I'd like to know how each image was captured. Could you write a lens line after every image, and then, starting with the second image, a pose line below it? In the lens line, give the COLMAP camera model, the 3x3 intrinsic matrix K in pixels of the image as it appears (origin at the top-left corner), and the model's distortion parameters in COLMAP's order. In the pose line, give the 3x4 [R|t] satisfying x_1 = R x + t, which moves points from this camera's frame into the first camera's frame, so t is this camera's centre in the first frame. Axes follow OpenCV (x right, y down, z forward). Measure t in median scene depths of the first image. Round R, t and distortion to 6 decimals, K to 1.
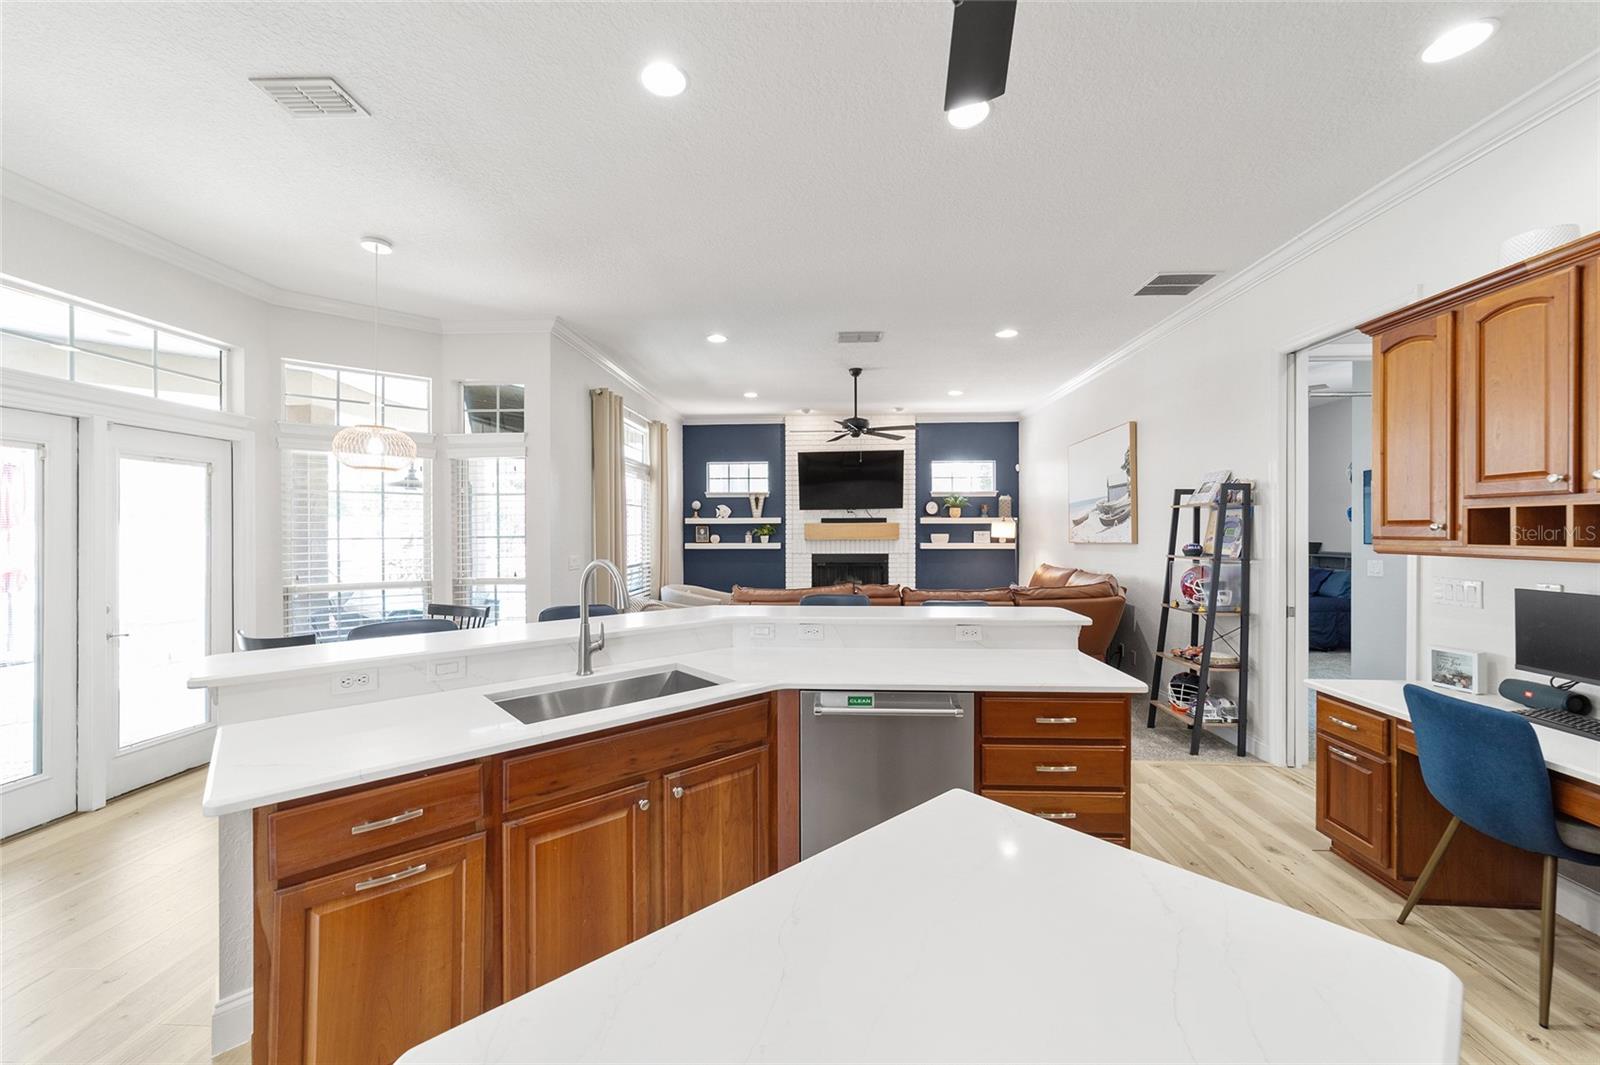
lens RADIAL K [[616.0, 0, 794.6], [0, 616.0, 532.2], [0, 0, 1]] dist [-0.016068, 0.007514]
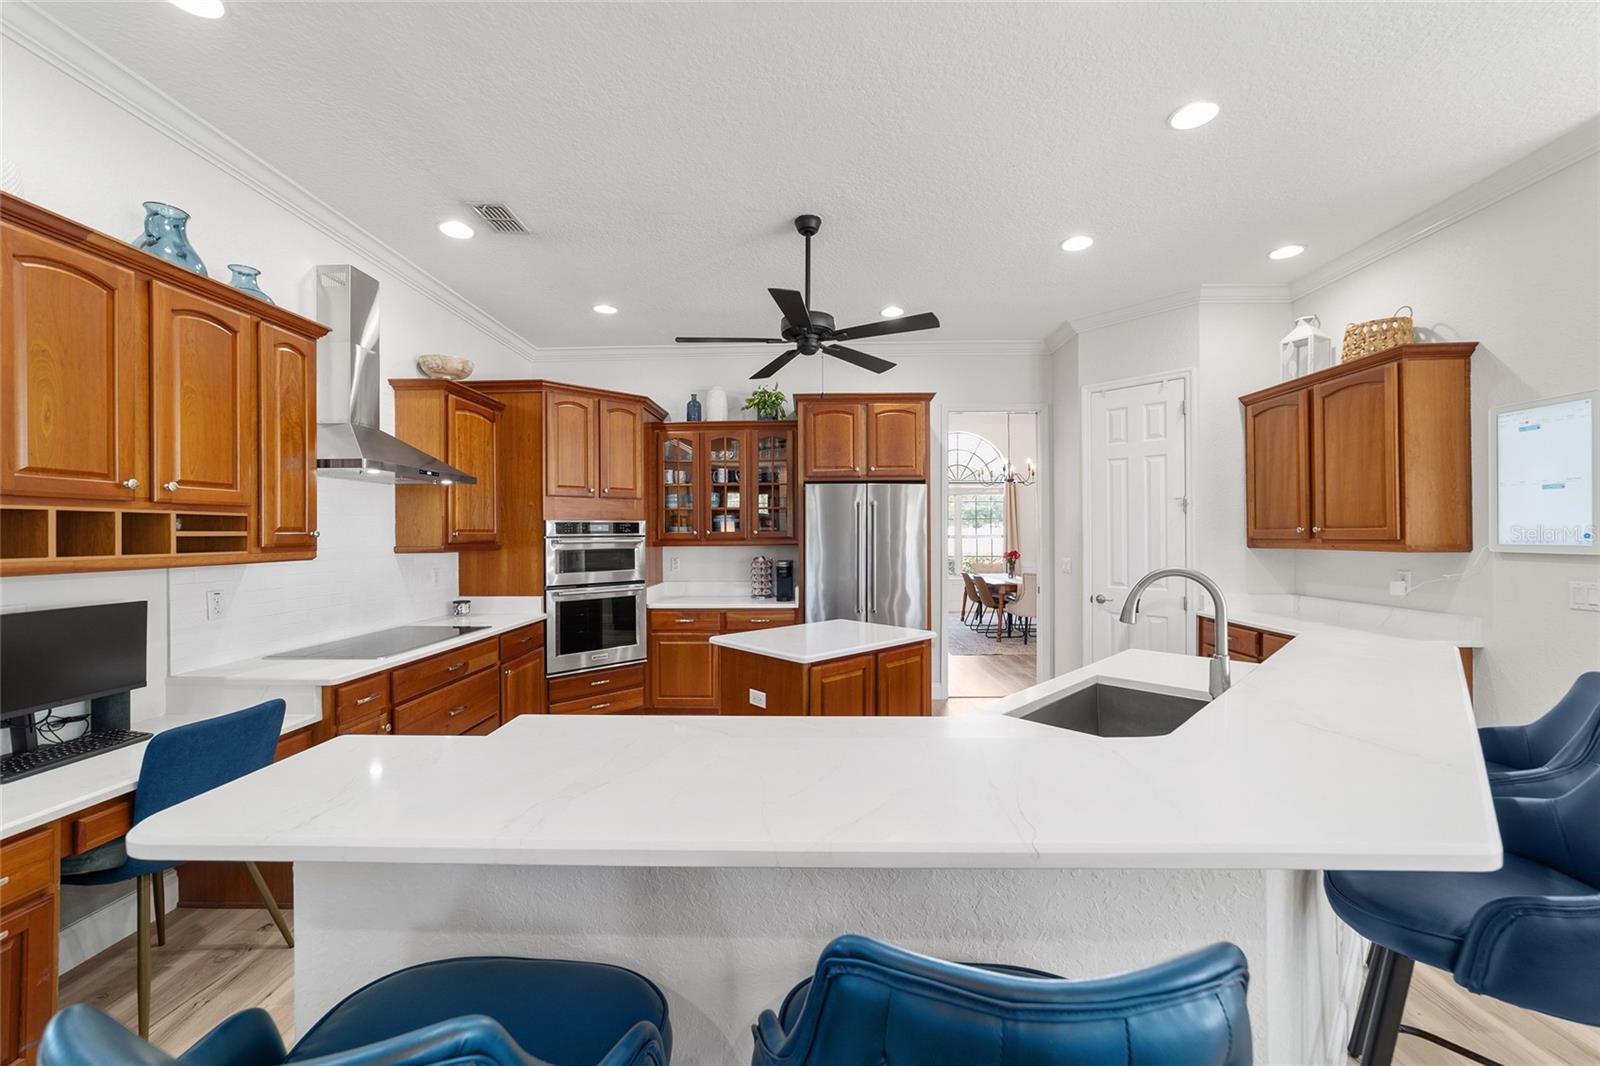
lens RADIAL K [[616.0, 0, 797.8], [0, 616.0, 532.6], [0, 0, 1]] dist [-0.016068, 0.007514]
pose [[-0.999410, 0.007068, -0.033610, 0.053760], [0.007013, 0.999974, 0.001763, -0.001450], [0.033621, 0.001526, -0.999433, 0.461360]]
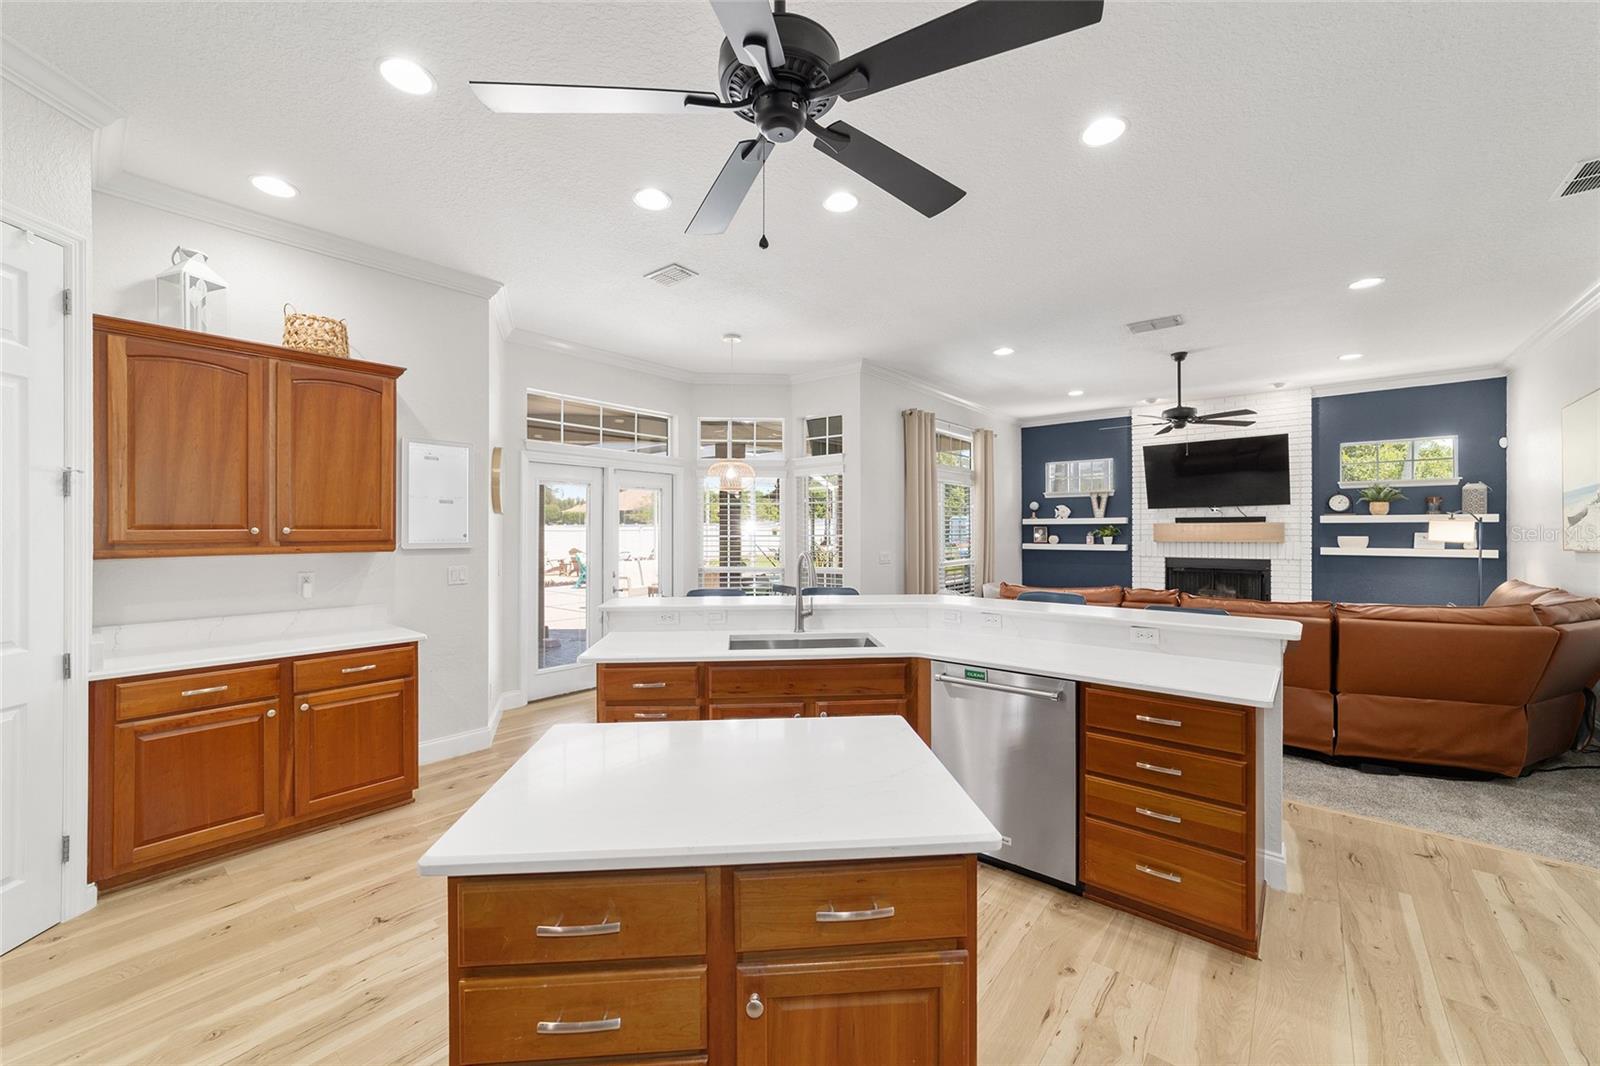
lens RADIAL K [[616.0, 0, 797.8], [0, 616.0, 531.1], [0, 0, 1]] dist [-0.016068, 0.007514]
pose [[0.803235, 0.002316, -0.595658, 0.137006], [-0.003322, 0.999994, -0.000591, -0.000759], [0.595653, 0.002453, 0.803238, -0.042027]]
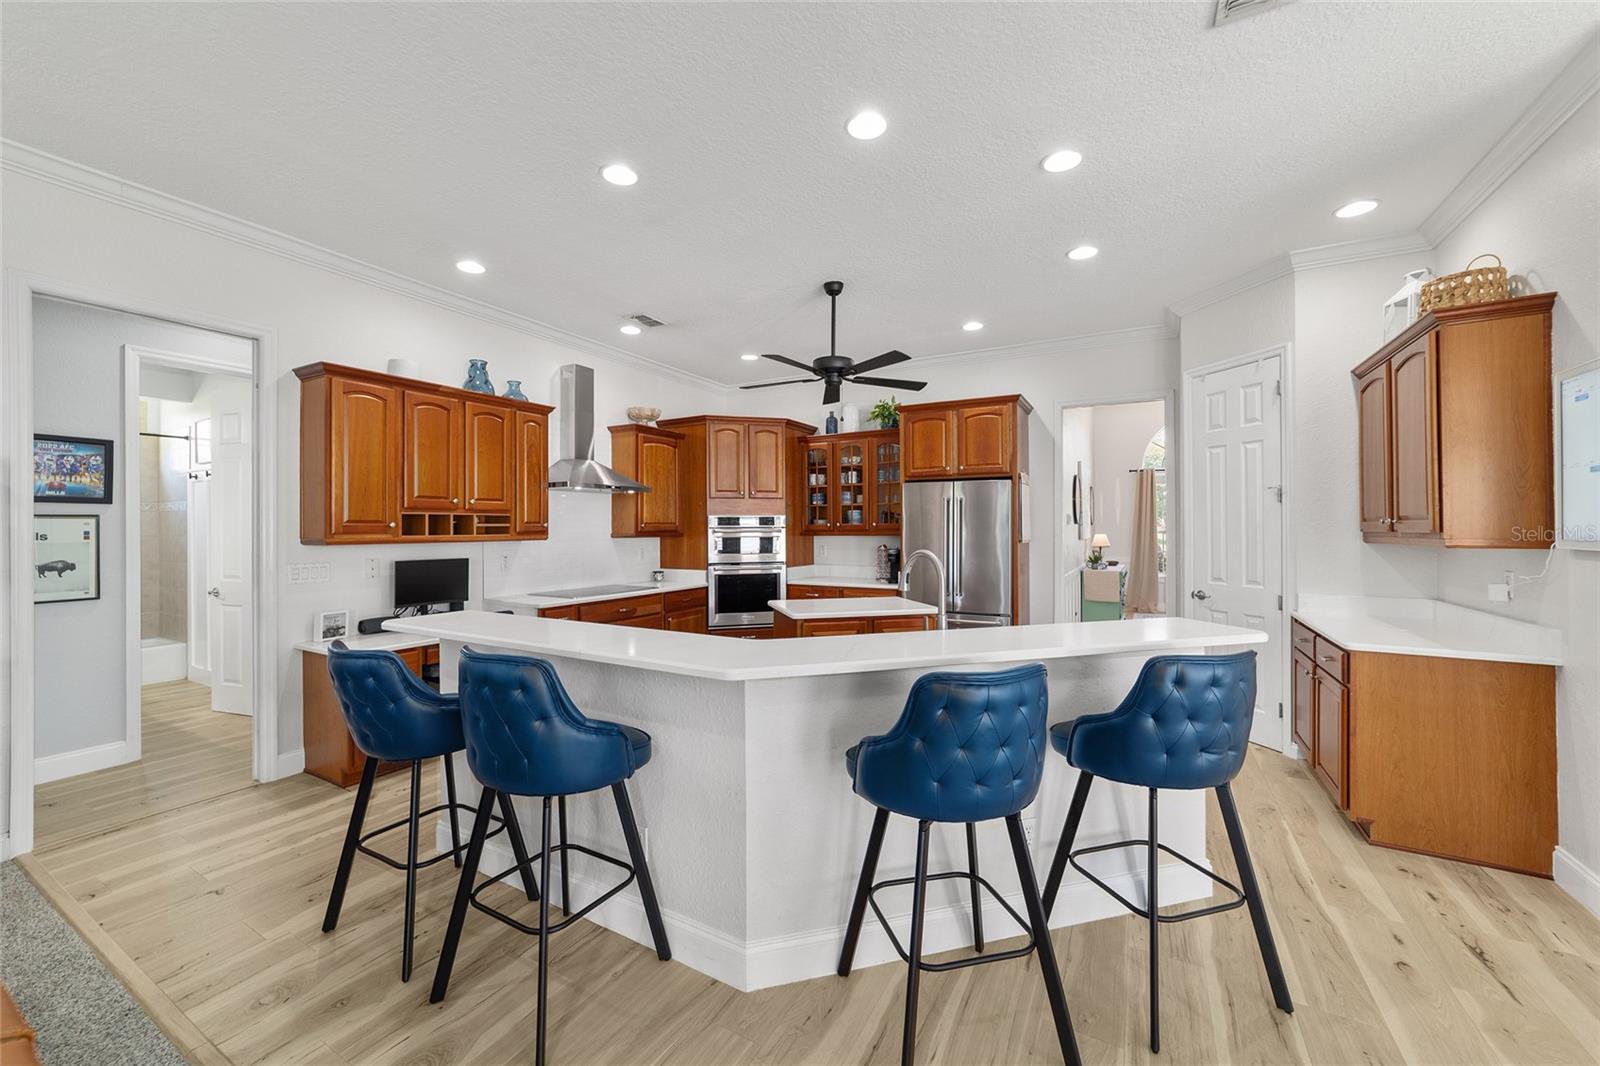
lens RADIAL K [[616.0, 0, 795.4], [0, 616.0, 525.9], [0, 0, 1]] dist [-0.016068, 0.007514]
pose [[-0.897774, 0.005502, 0.440423, -0.151019], [0.006224, 0.999981, 0.000196, -0.000057], [-0.440413, 0.002917, -0.897790, 0.537881]]
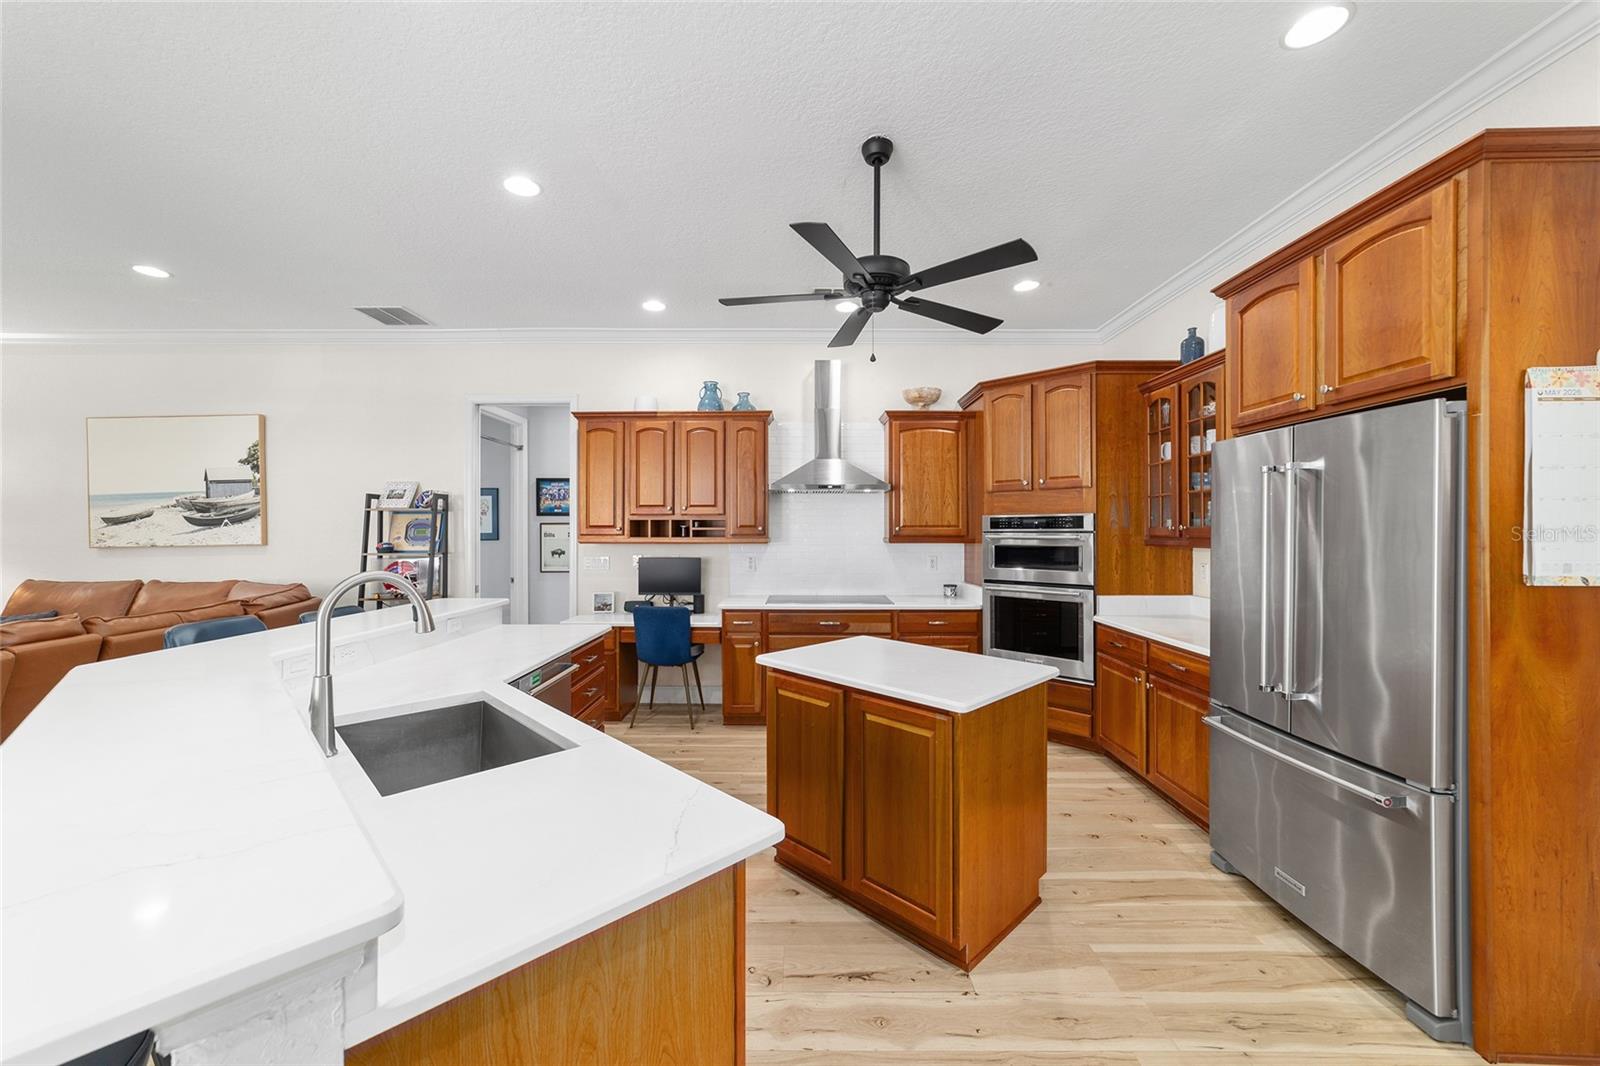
lens RADIAL K [[616.0, 0, 795.1], [0, 616.0, 526.0], [0, 0, 1]] dist [-0.016068, 0.007514]
pose [[-0.047160, 0.008528, 0.998851, -0.266305], [0.003994, 0.999957, -0.008348, 0.000306], [-0.998879, 0.003596, -0.047192, 0.145162]]
